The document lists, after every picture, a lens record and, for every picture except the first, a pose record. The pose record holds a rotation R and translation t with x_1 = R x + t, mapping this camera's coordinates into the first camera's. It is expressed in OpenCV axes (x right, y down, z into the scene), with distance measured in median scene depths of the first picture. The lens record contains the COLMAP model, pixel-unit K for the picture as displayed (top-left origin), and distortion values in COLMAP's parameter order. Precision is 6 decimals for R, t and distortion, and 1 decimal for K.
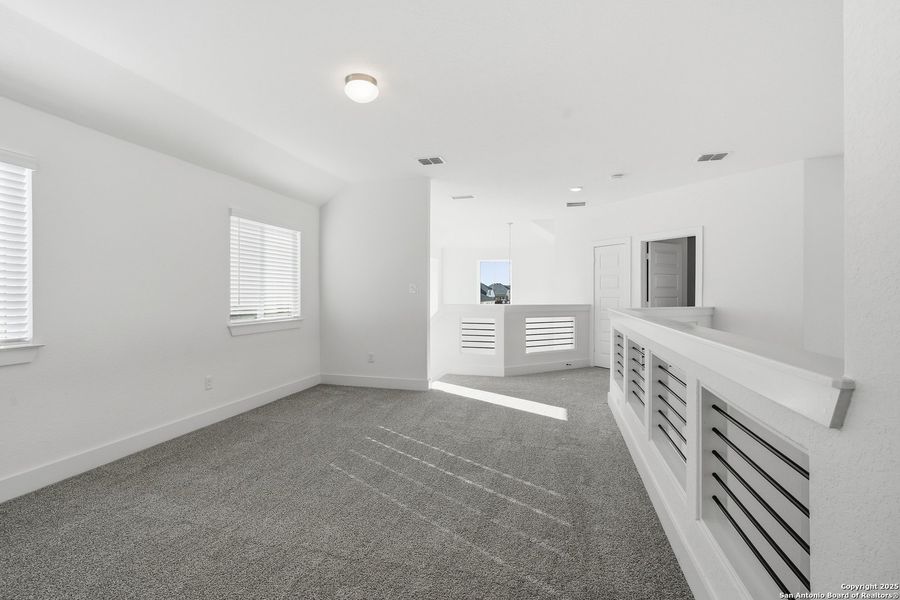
lens RADIAL K [[415.1, 0, 448.4], [0, 415.1, 293.5], [0, 0, 1]] dist [-0.018376, 0.007759]
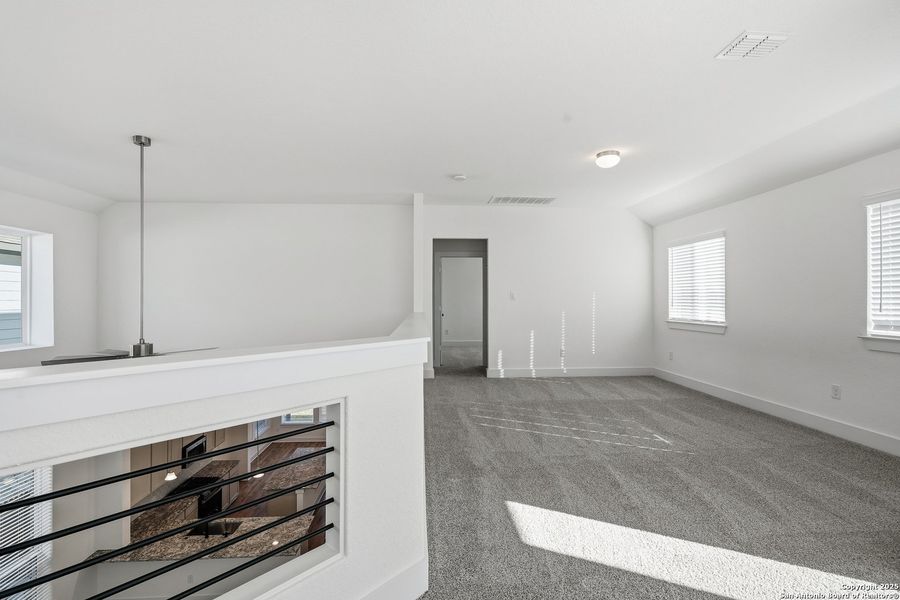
lens RADIAL K [[415.1, 0, 448.4], [0, 415.1, 293.5], [0, 0, 1]] dist [-0.018376, 0.007759]
pose [[-0.945114, -0.000398, -0.326741, 0.524020], [0.005253, 0.999851, -0.016414, -0.001058], [0.326699, -0.017230, -0.944972, 1.444272]]
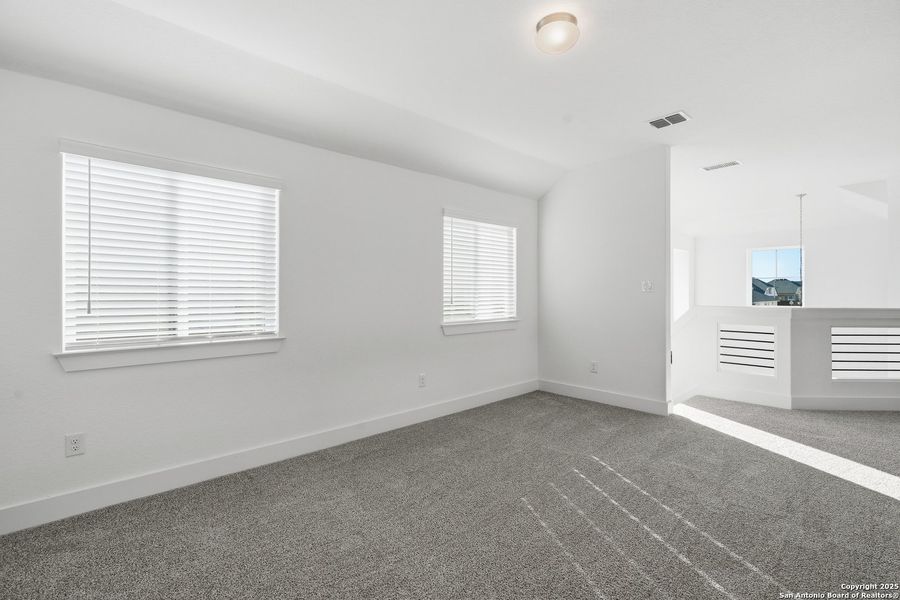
lens RADIAL K [[415.1, 0, 448.4], [0, 415.1, 293.5], [0, 0, 1]] dist [-0.018376, 0.007759]
pose [[0.845942, -0.002912, -0.533266, 0.021855], [0.004084, 0.999991, 0.001019, -0.000328], [0.533259, -0.003040, 0.845947, 0.143799]]
